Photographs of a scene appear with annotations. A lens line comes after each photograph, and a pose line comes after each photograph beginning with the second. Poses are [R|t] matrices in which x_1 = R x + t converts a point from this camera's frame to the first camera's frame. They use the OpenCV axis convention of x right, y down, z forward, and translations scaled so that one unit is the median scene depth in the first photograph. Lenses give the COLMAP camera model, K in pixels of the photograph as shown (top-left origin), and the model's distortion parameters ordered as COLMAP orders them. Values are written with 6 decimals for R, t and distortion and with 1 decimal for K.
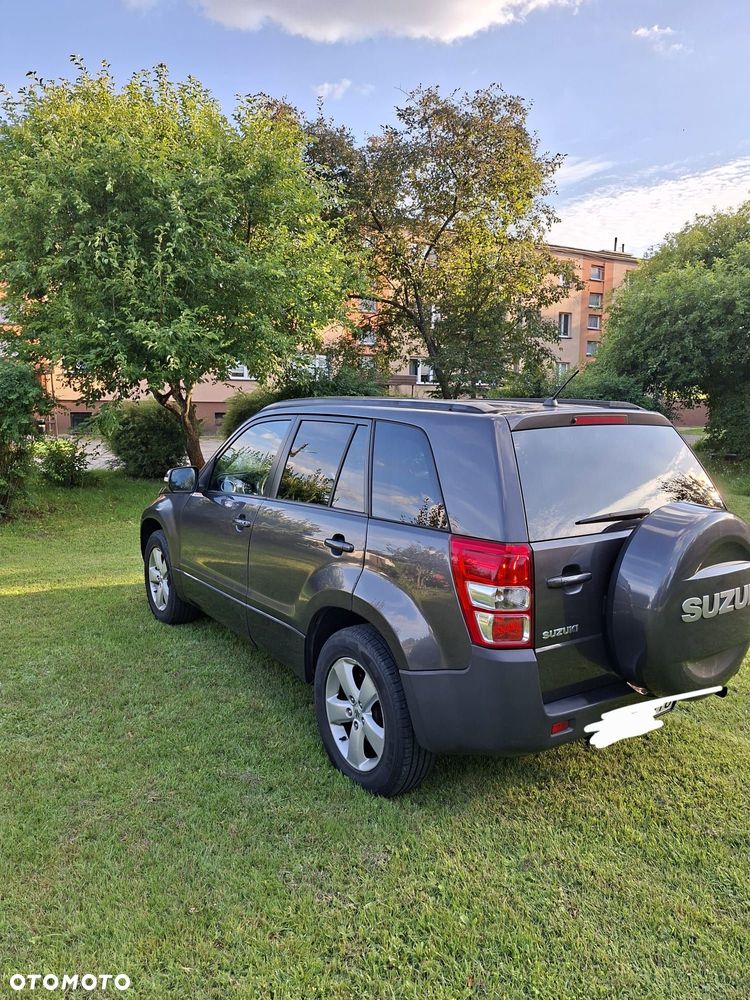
lens RADIAL K [[667.5, 0, 377.5], [0, 667.5, 534.1], [0, 0, 1]] dist [0.005214, -0.007070]
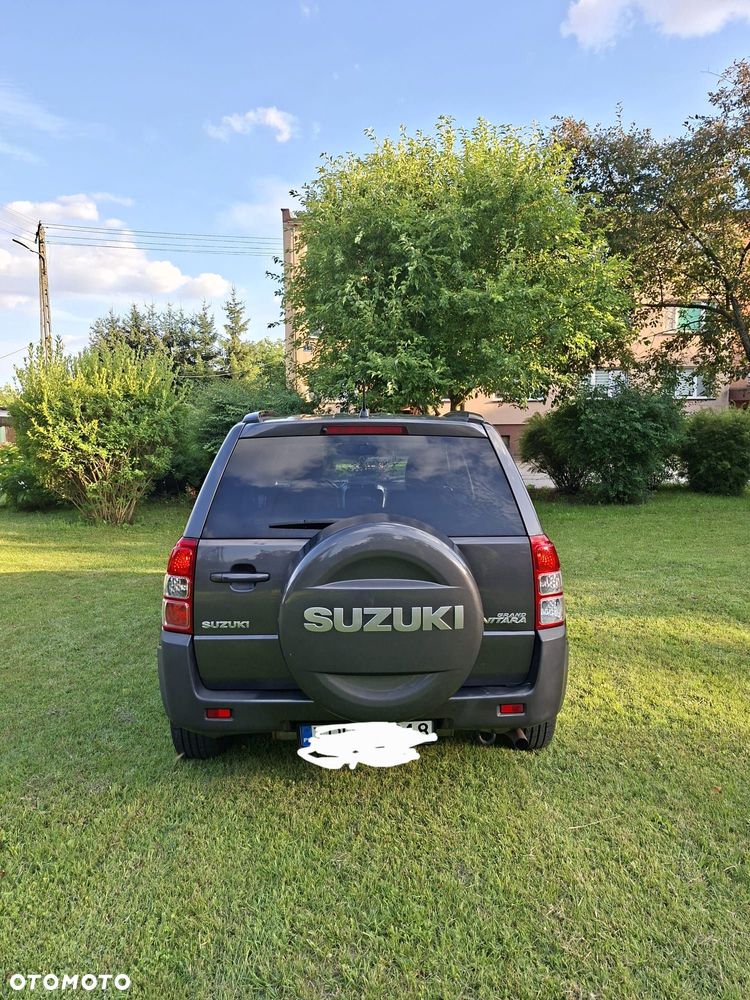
lens RADIAL K [[667.5, 0, 377.5], [0, 667.5, 534.1], [0, 0, 1]] dist [0.005214, -0.007070]
pose [[0.848937, 0.067957, -0.524107, 0.266832], [-0.084724, 0.996372, -0.008041, -0.002866], [0.521659, 0.051231, 0.851614, 0.053202]]
